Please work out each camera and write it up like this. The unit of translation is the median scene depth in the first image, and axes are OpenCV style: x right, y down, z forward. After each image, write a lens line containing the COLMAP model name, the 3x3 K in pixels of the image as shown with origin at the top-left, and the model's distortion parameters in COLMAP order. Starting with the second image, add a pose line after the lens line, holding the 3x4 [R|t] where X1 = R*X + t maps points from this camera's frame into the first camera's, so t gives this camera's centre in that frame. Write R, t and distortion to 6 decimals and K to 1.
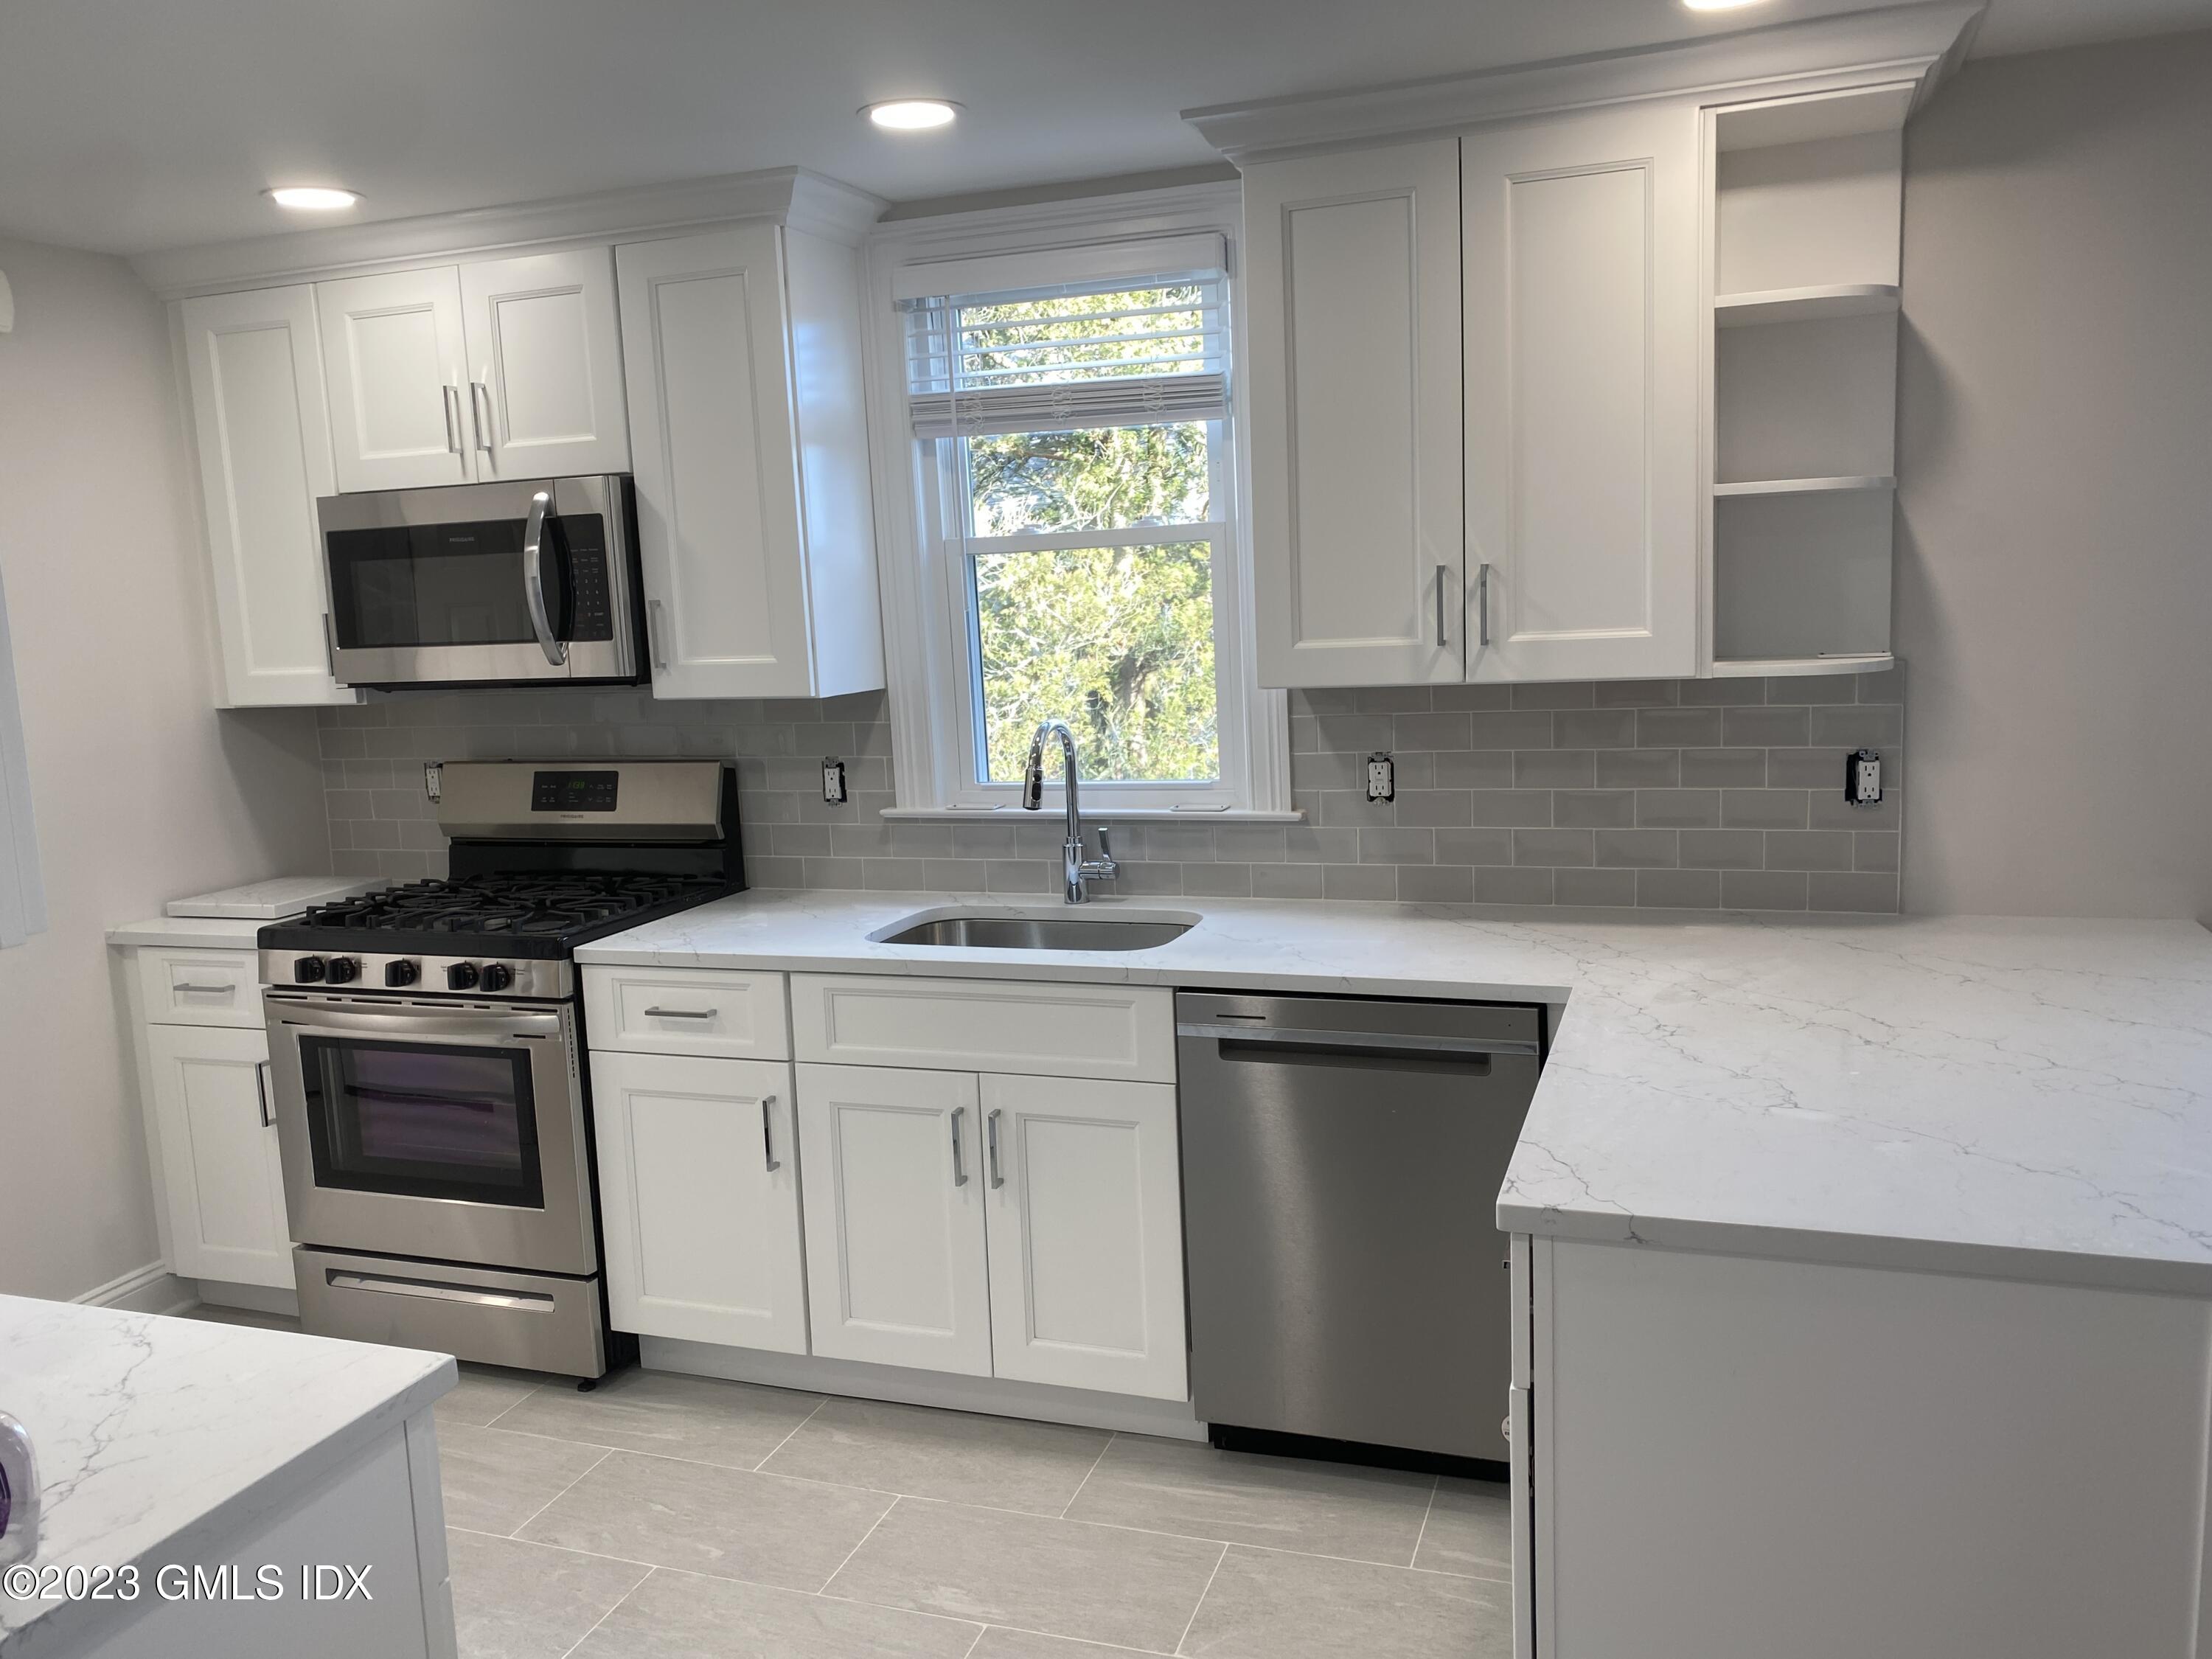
lens RADIAL K [[1663.2, 0, 1110.0], [0, 1663.2, 825.8], [0, 0, 1]] dist [0.042886, -0.053863]
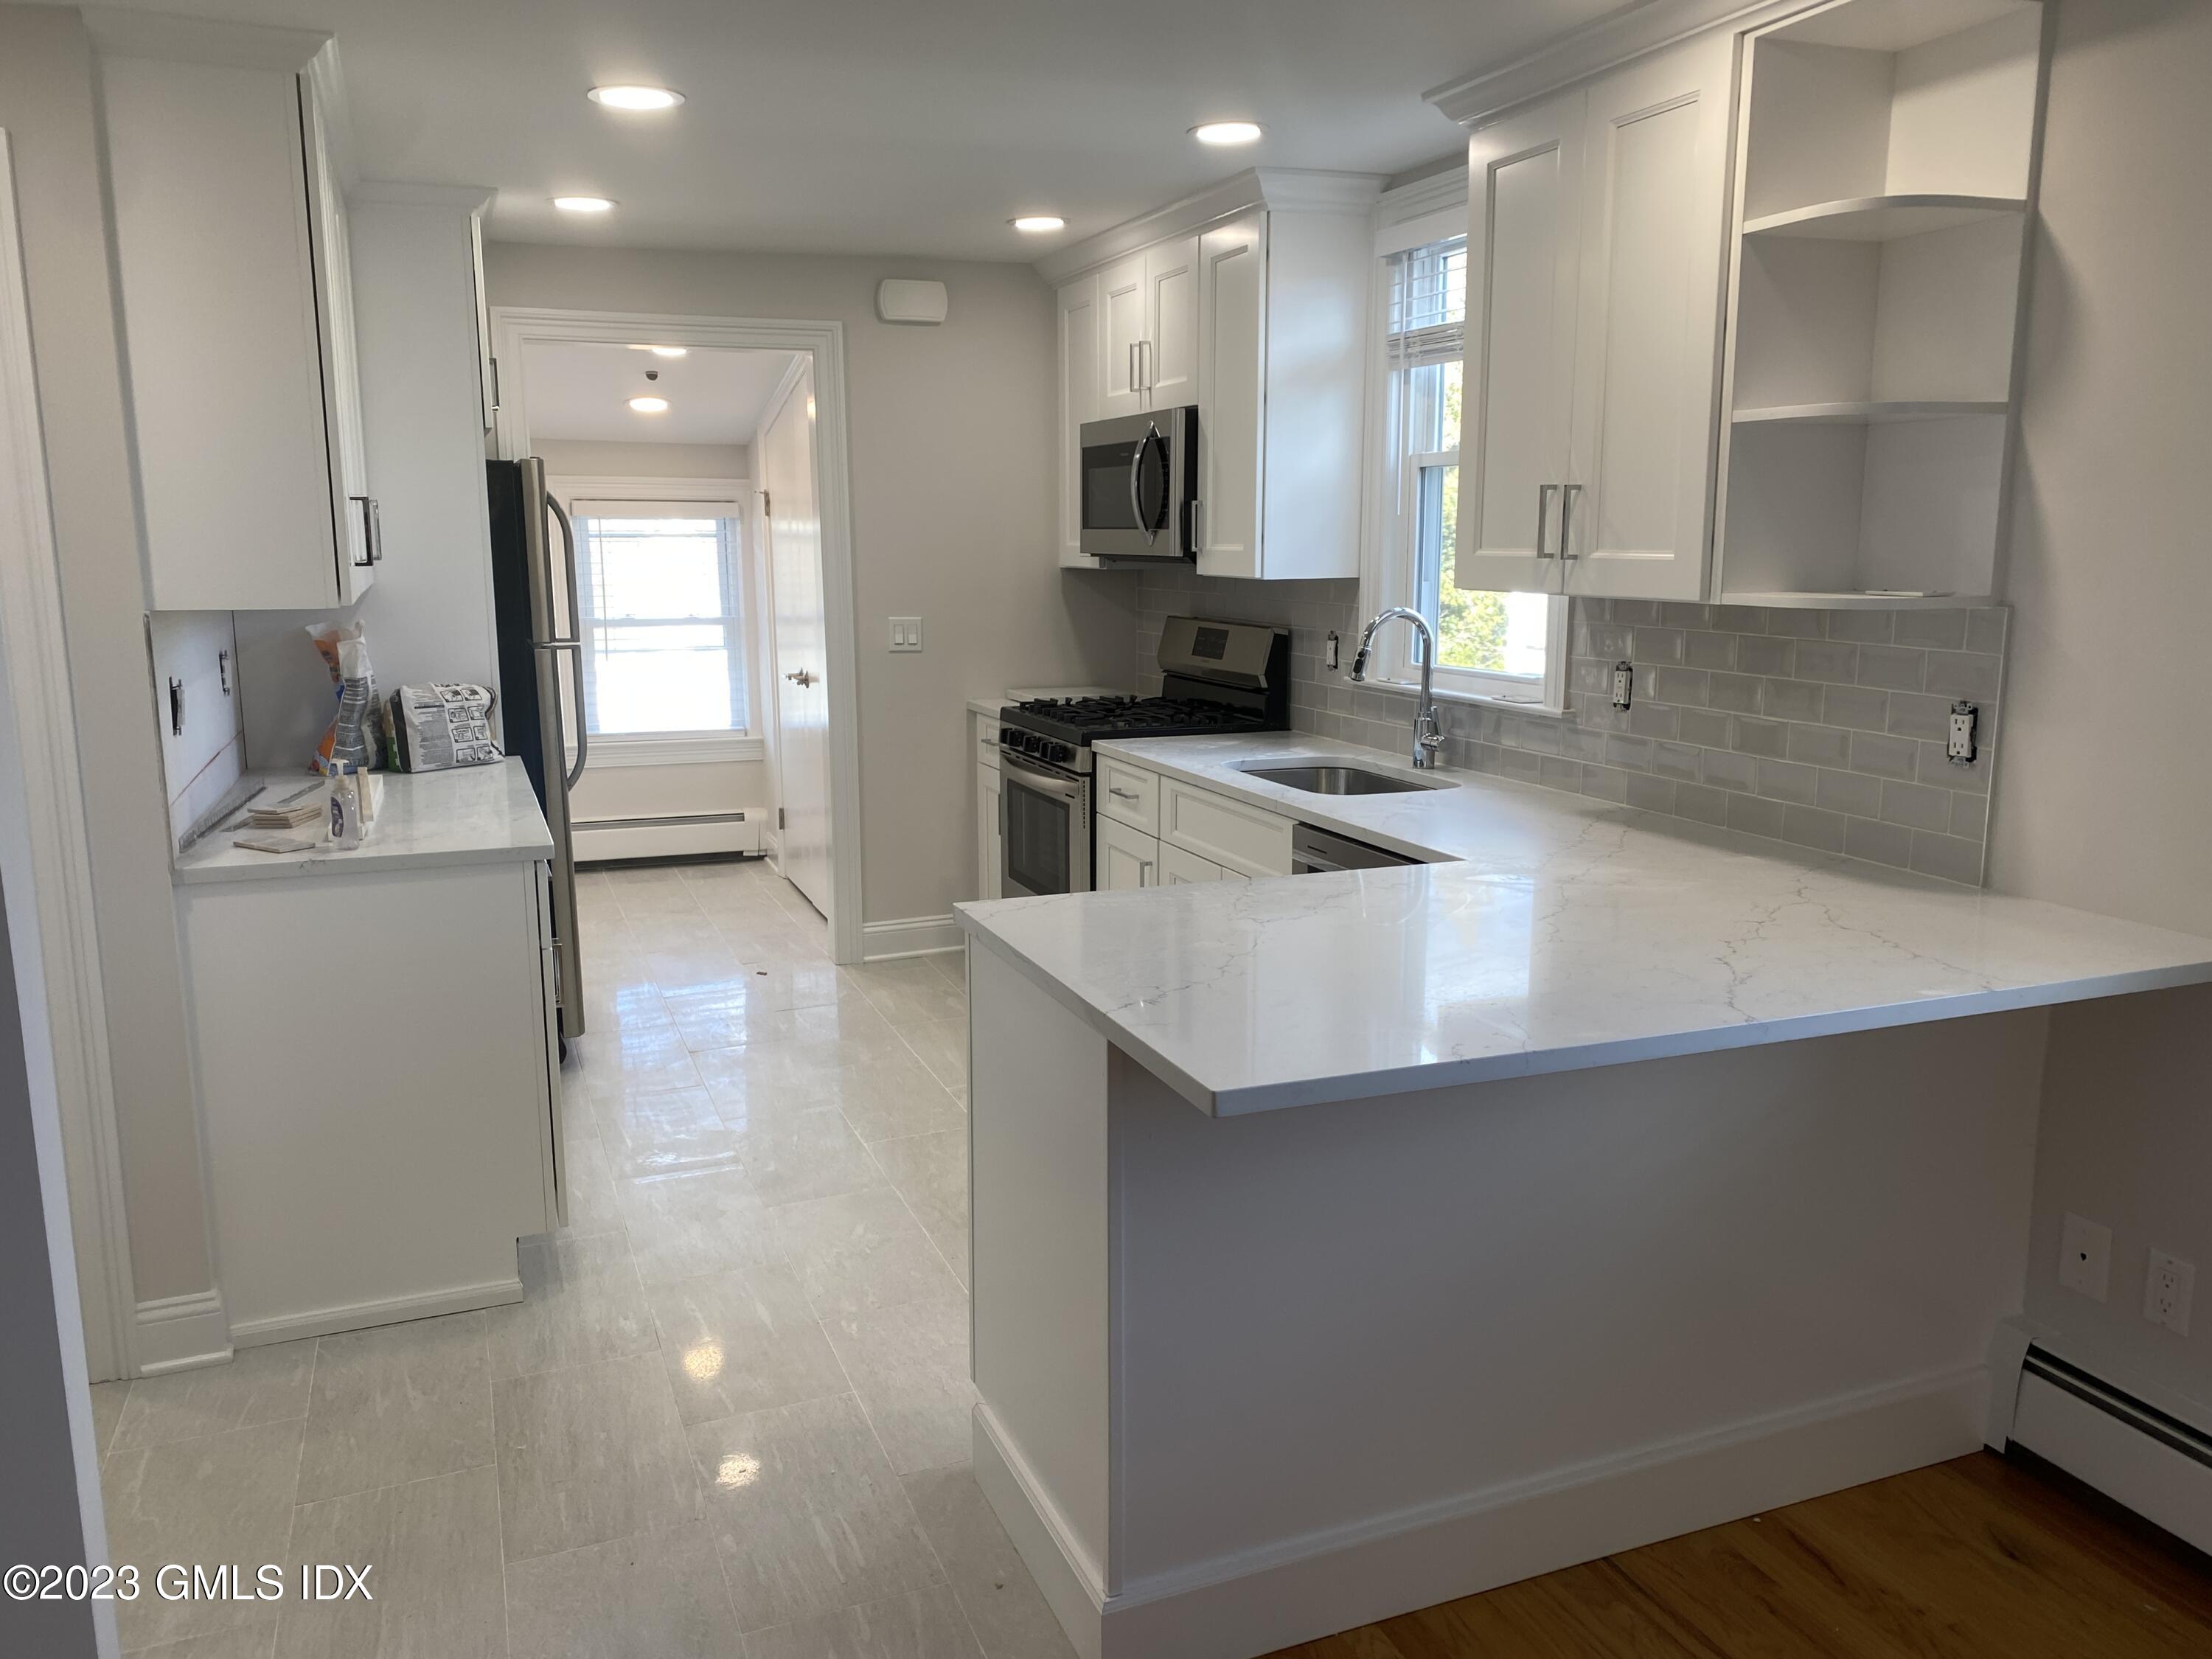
lens RADIAL K [[1663.2, 0, 1126.5], [0, 1663.2, 862.6], [0, 0, 1]] dist [0.042886, -0.053863]
pose [[0.670966, 0.186103, -0.717754, 0.710040], [-0.129352, 0.982526, 0.133834, -0.019287], [0.730118, 0.003045, 0.683314, 0.031838]]
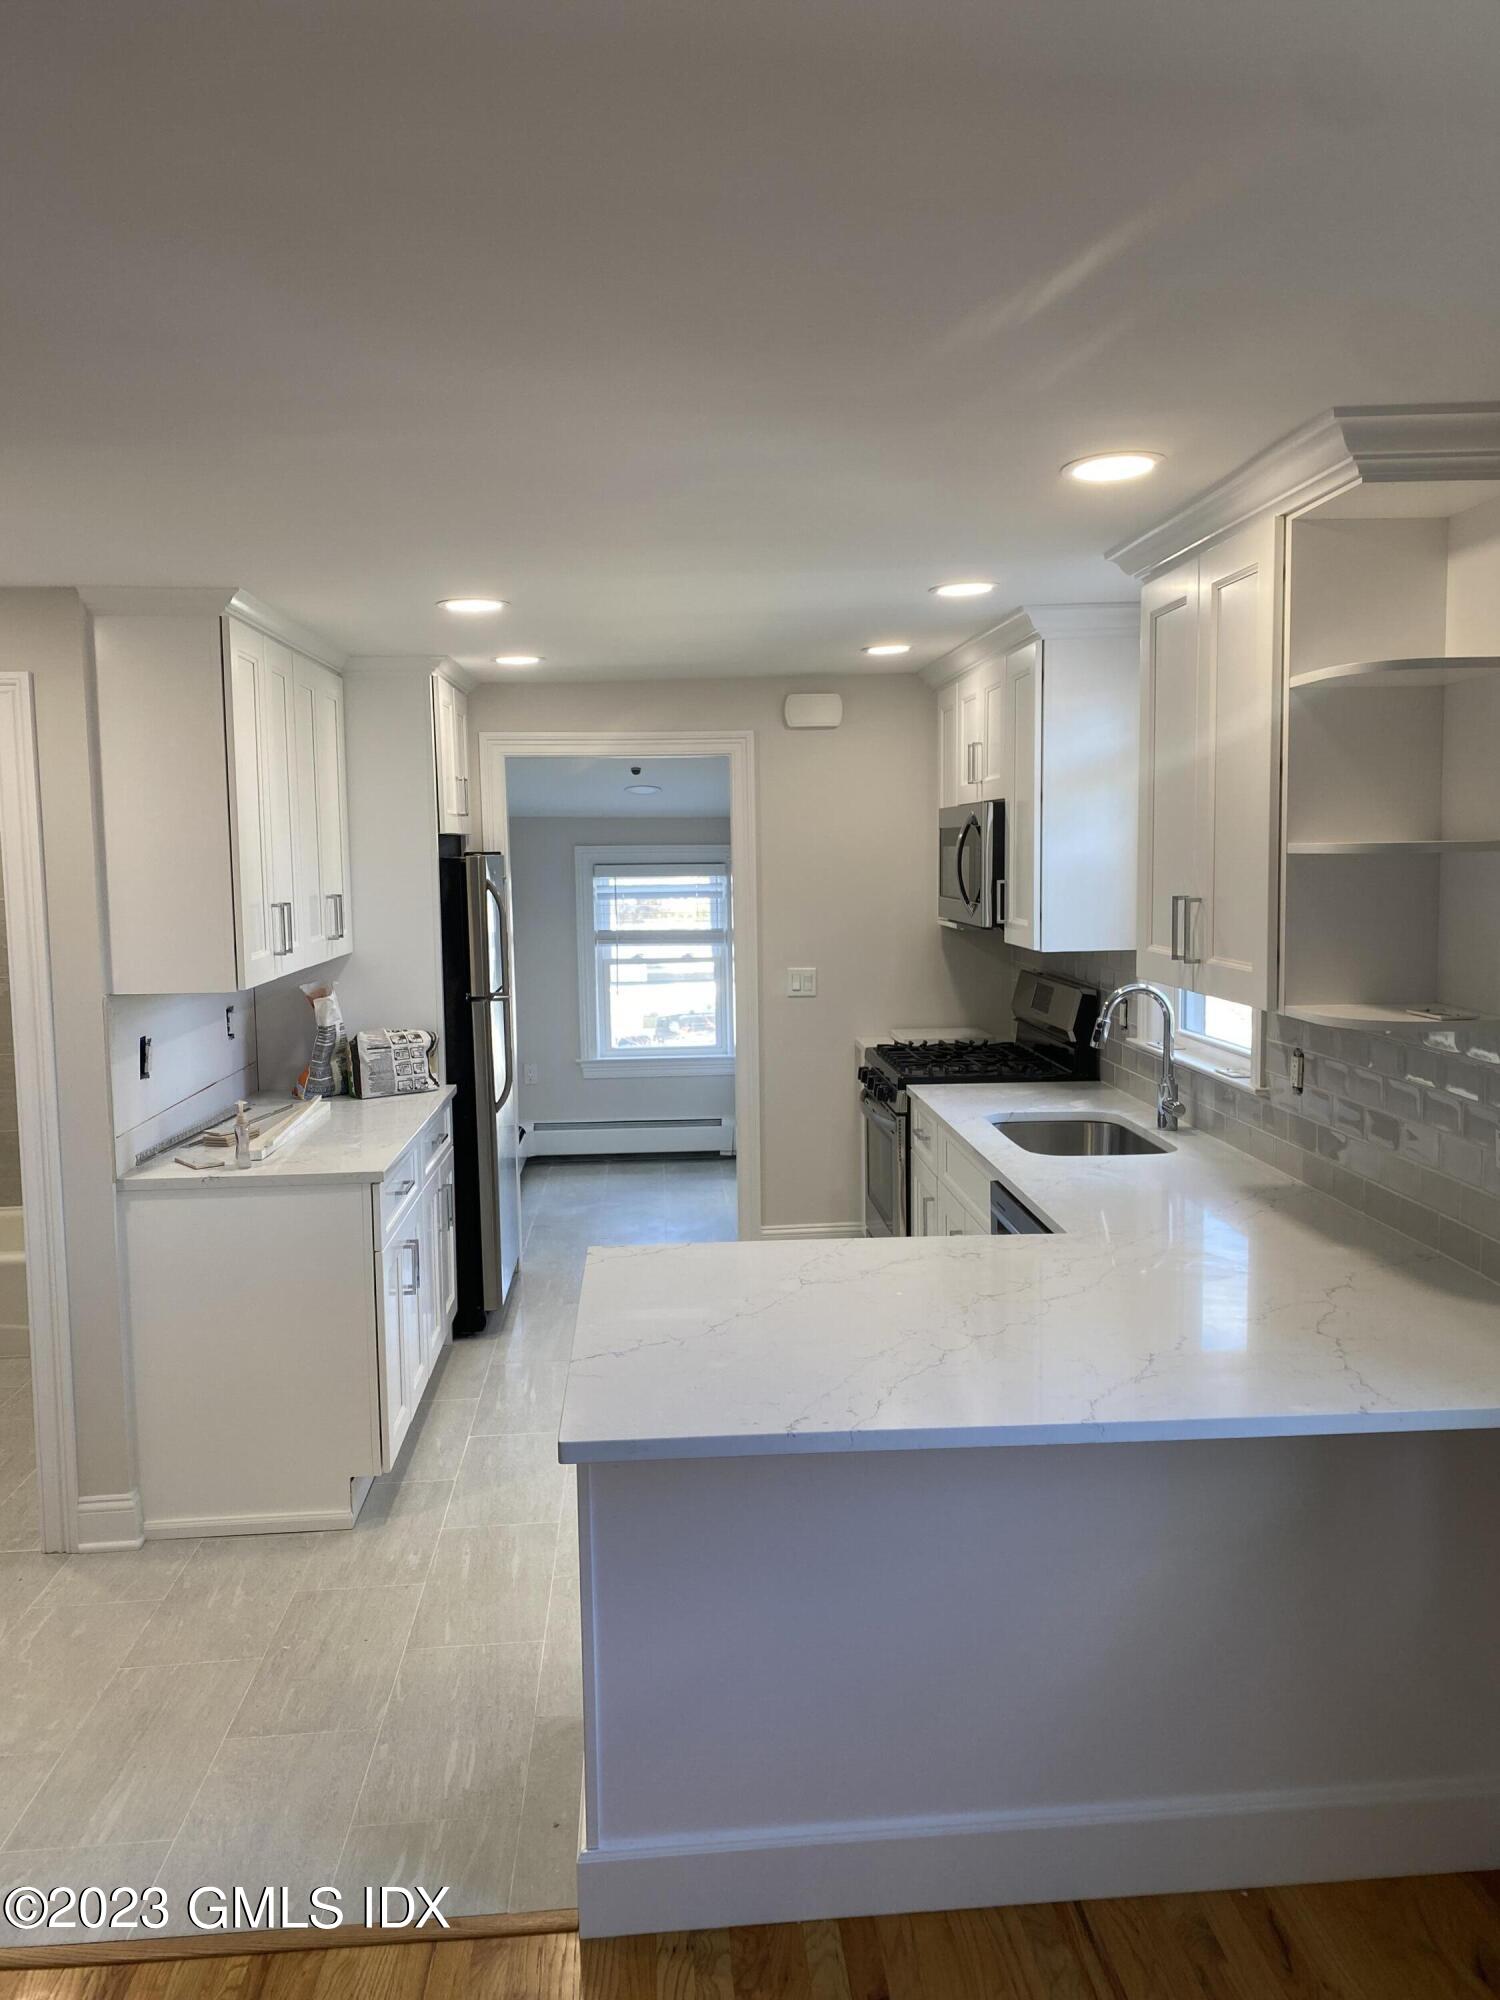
lens RADIAL K [[1503.8, 0, 761.2], [0, 1503.8, 1009.3], [0, 0, 1]] dist [0.042886, -0.053863]
pose [[0.412411, 0.133935, -0.901098, 0.906629], [-0.127253, 0.987905, 0.088597, -0.110602], [0.902066, 0.078130, 0.424467, 0.208863]]
